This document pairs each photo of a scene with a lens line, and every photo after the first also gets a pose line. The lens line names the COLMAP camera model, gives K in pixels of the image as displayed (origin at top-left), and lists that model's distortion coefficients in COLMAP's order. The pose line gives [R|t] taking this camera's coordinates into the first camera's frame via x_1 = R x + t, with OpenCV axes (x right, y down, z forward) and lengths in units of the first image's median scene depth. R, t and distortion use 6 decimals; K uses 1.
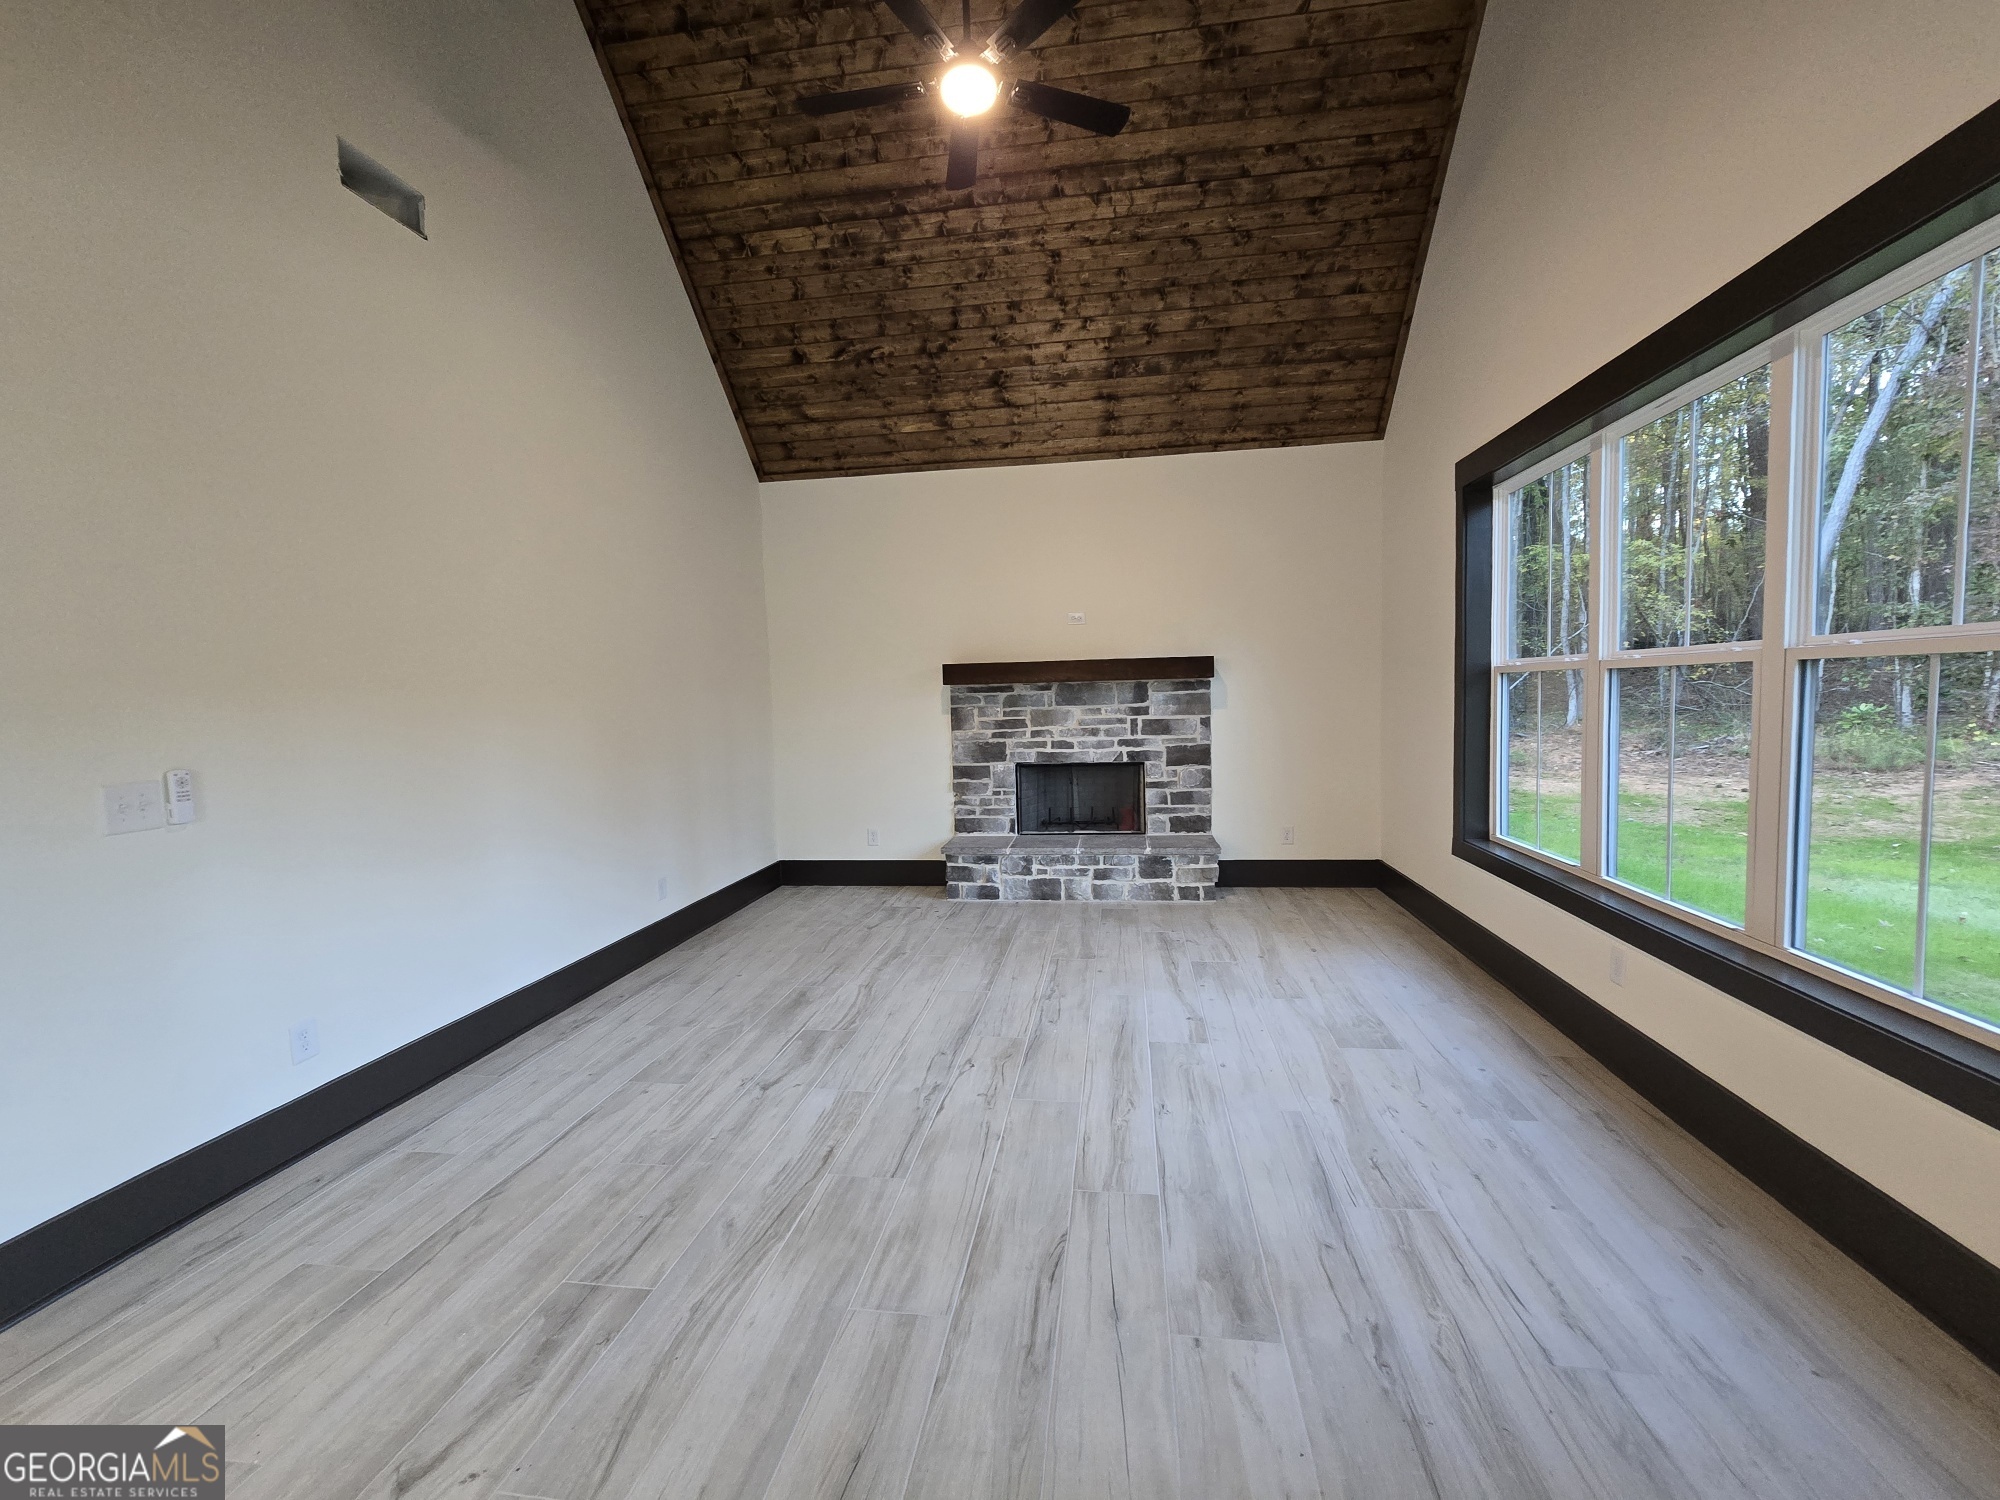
lens RADIAL K [[824.9, 0, 1000.1], [0, 824.9, 758.5], [0, 0, 1]] dist [-0.004399, 0.000042]
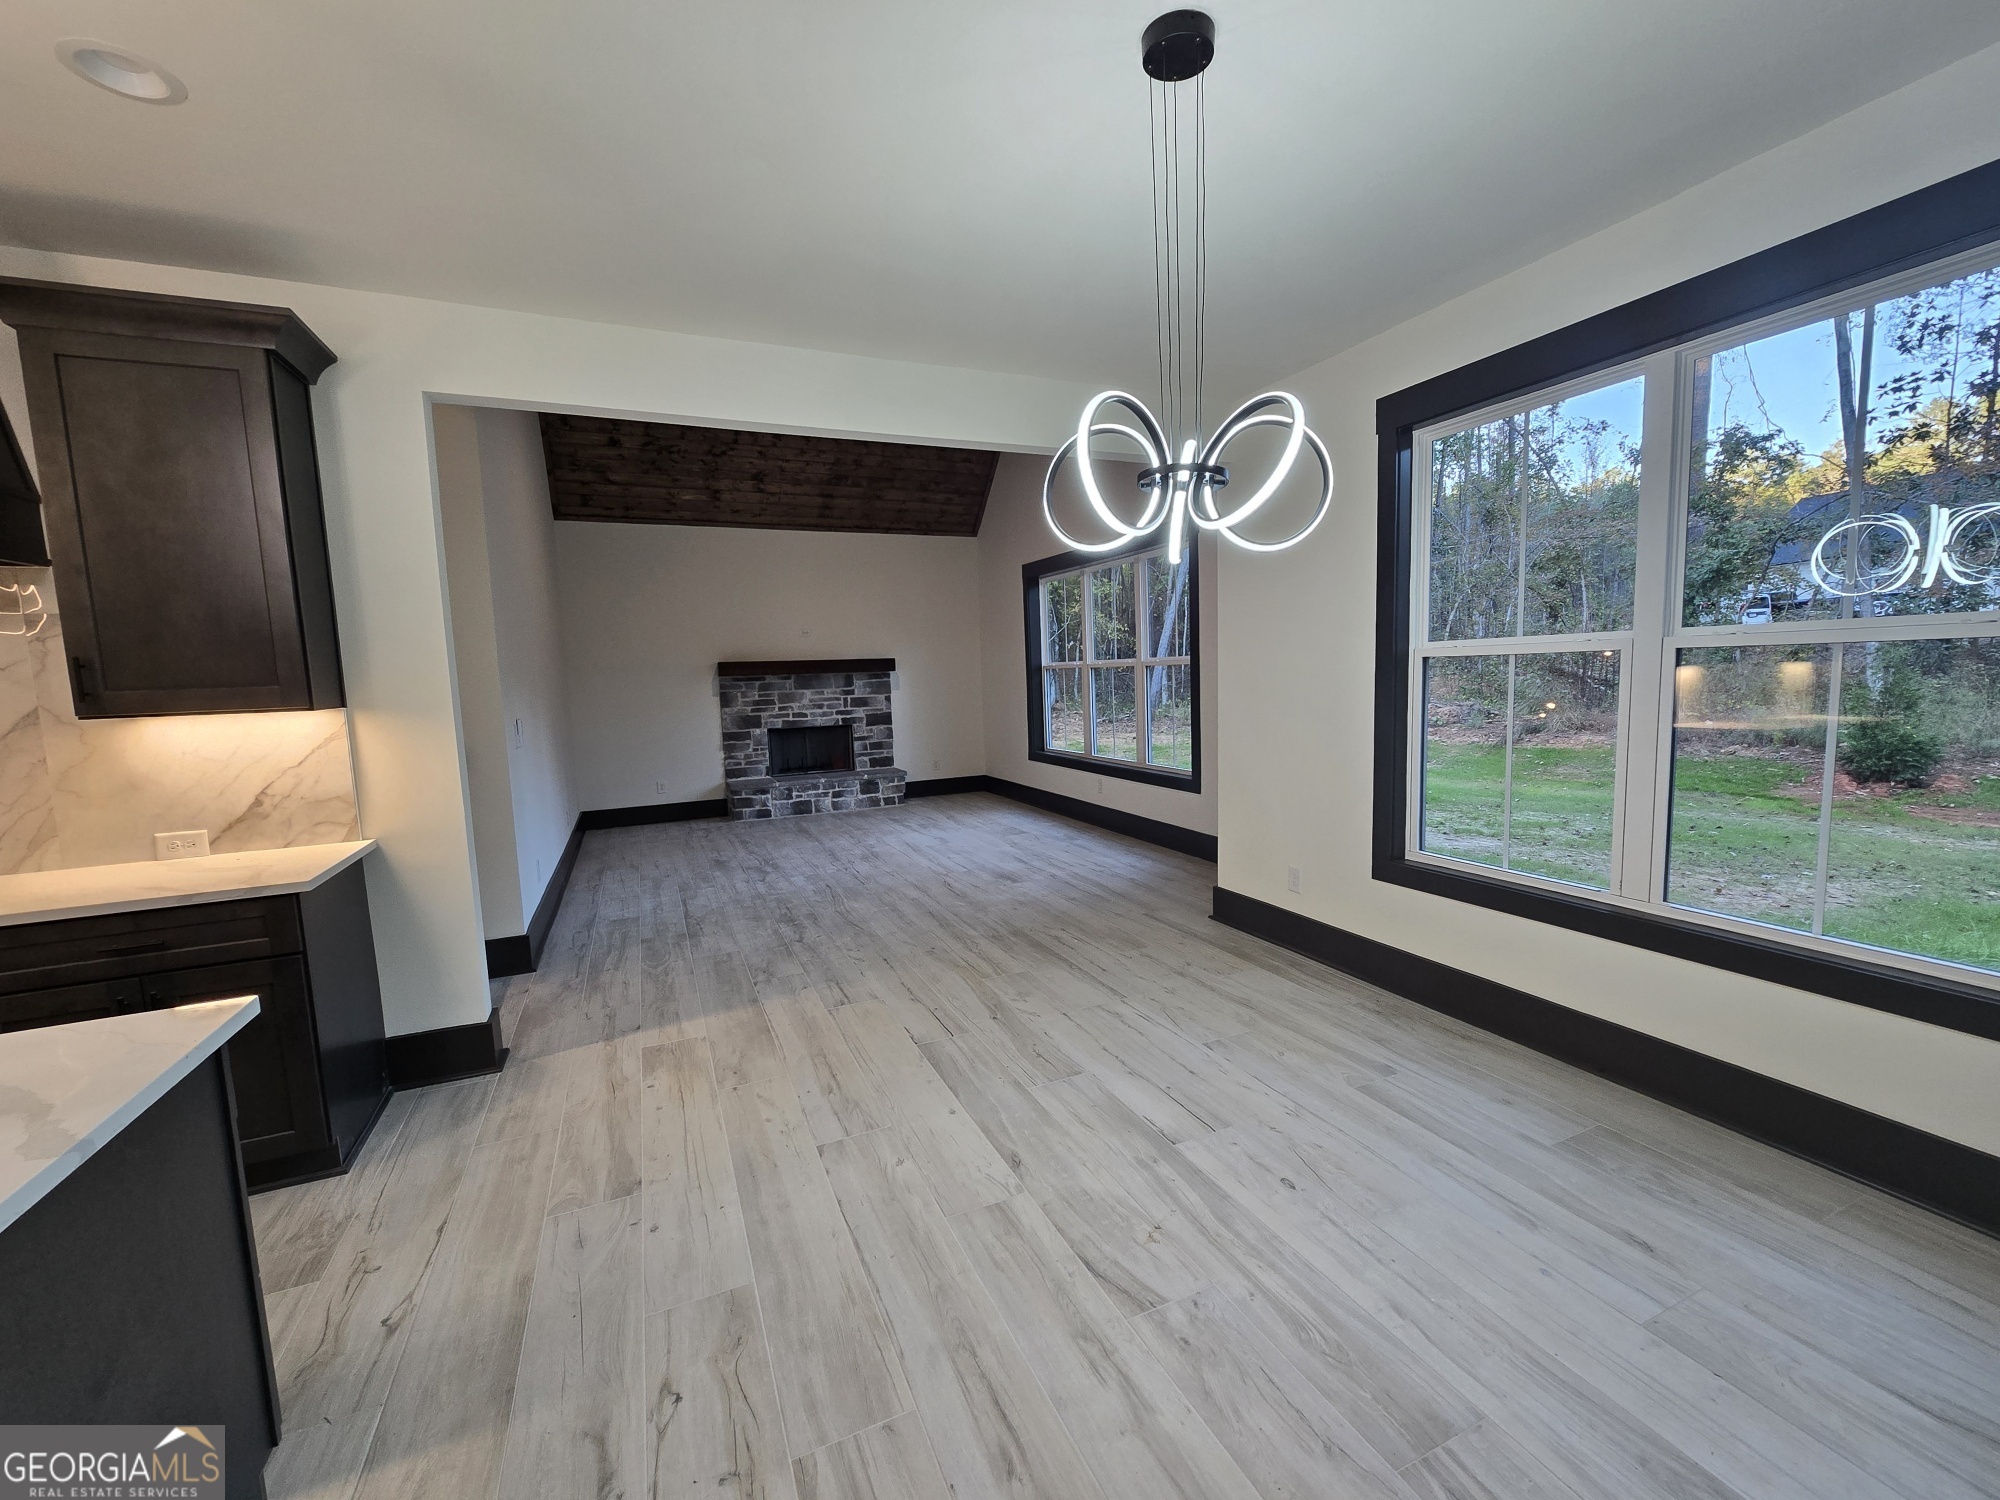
lens RADIAL K [[824.9, 0, 1011.6], [0, 824.9, 767.4], [0, 0, 1]] dist [-0.004399, 0.000042]
pose [[0.842380, -0.061178, 0.535400, -0.523383], [0.050718, 0.998125, 0.034254, 0.059294], [-0.536492, -0.001701, 0.843904, -0.624287]]
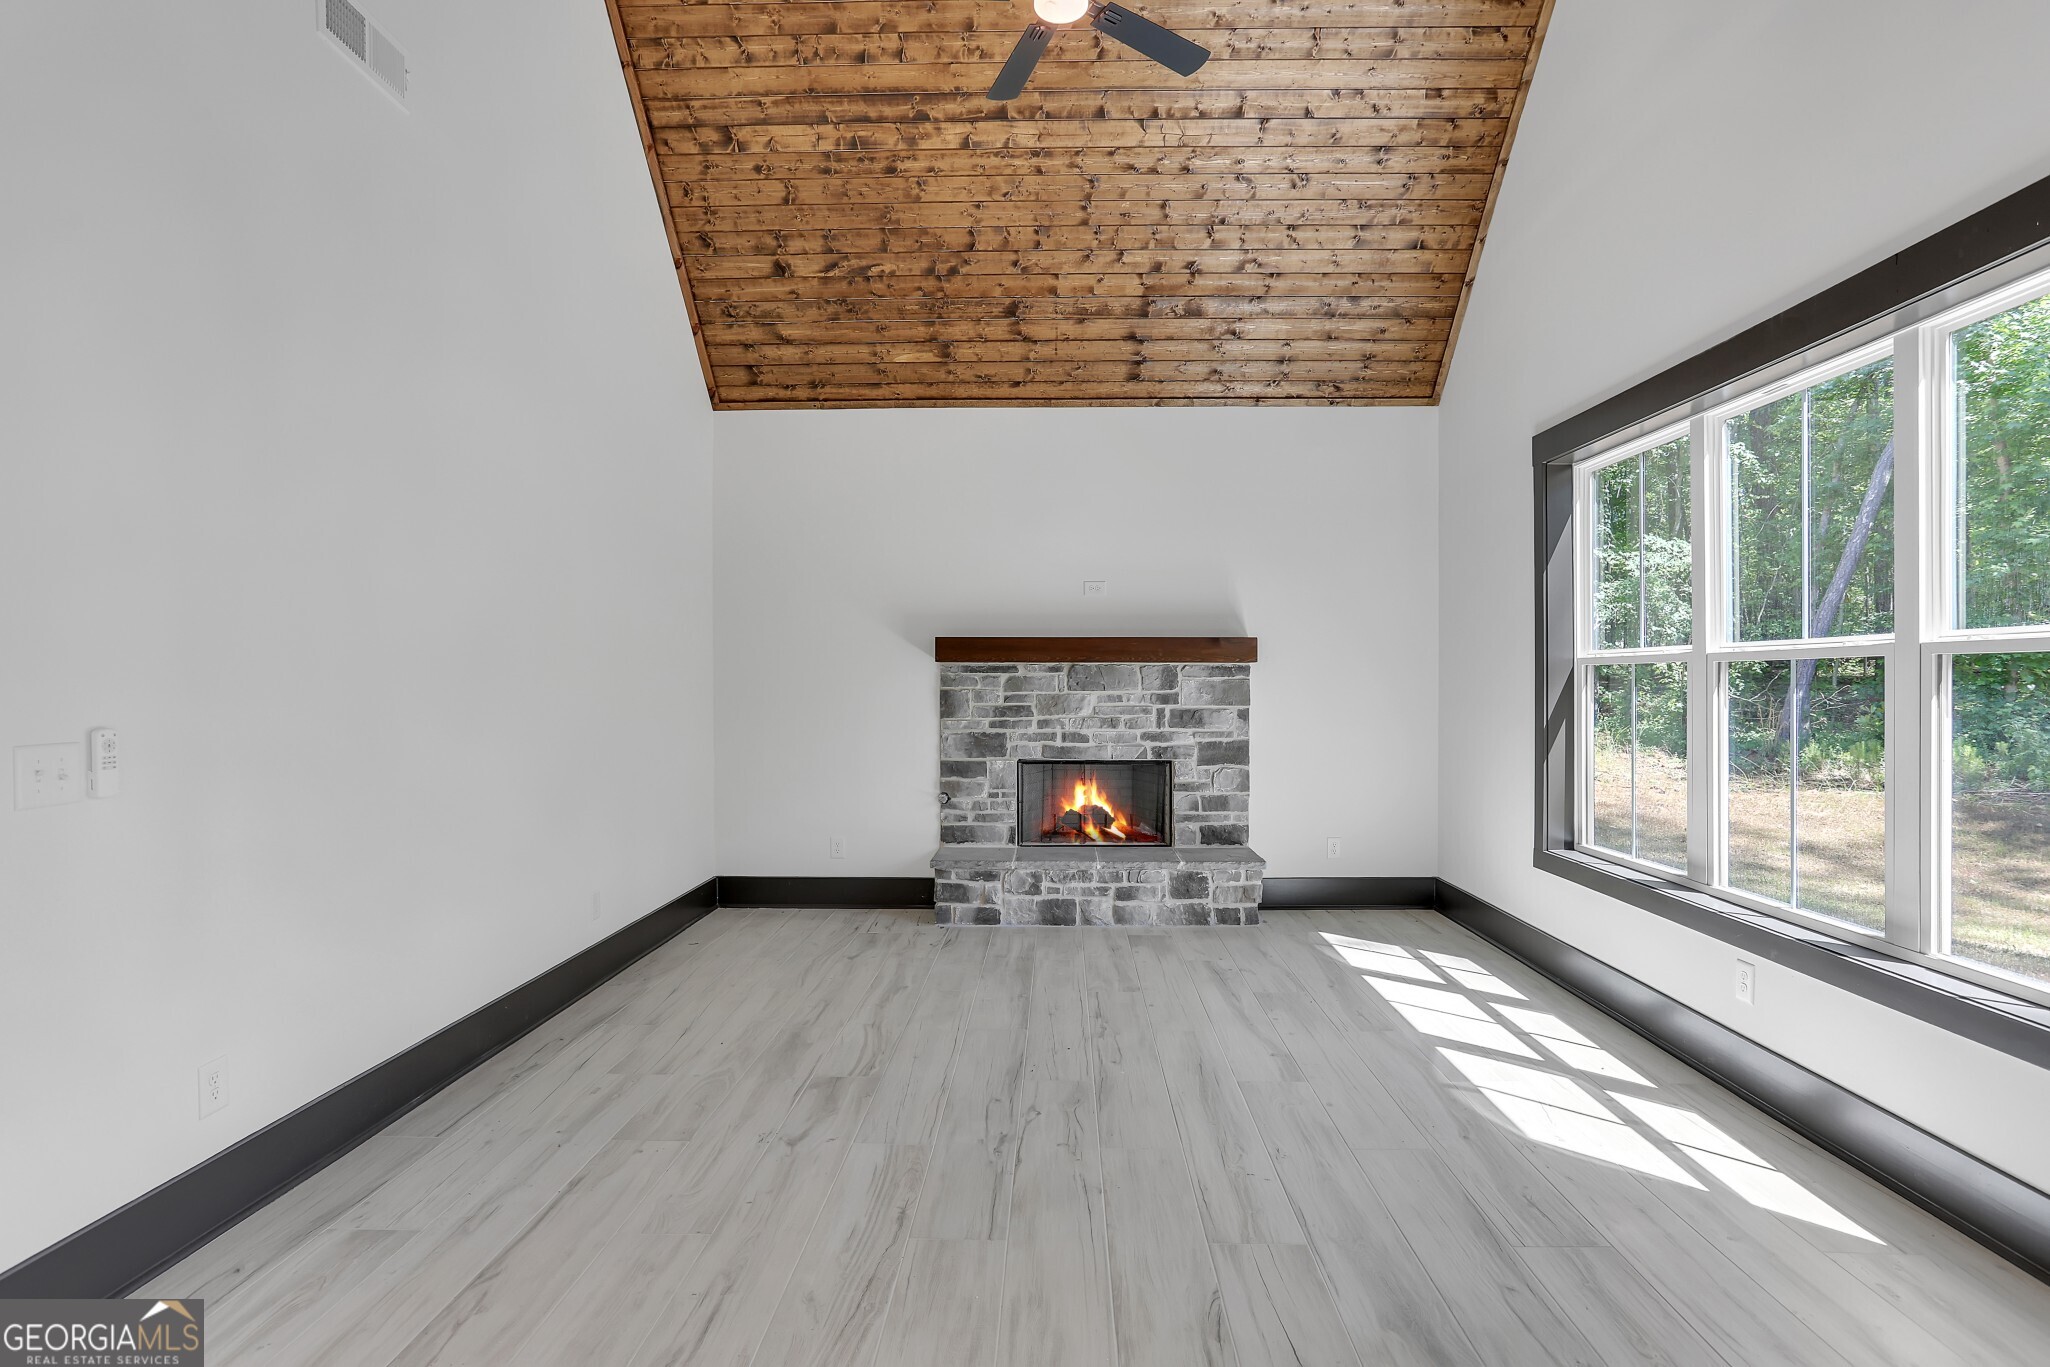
lens RADIAL K [[1025.7, 0, 1028.3], [0, 1025.7, 686.3], [0, 0, 1]] dist [-0.030963, 0.013378]
pose [[0.992921, 0.026980, 0.115670, -0.116527], [-0.018093, 0.996851, -0.077201, 0.015595], [-0.117389, 0.074562, 0.990283, -0.032918]]
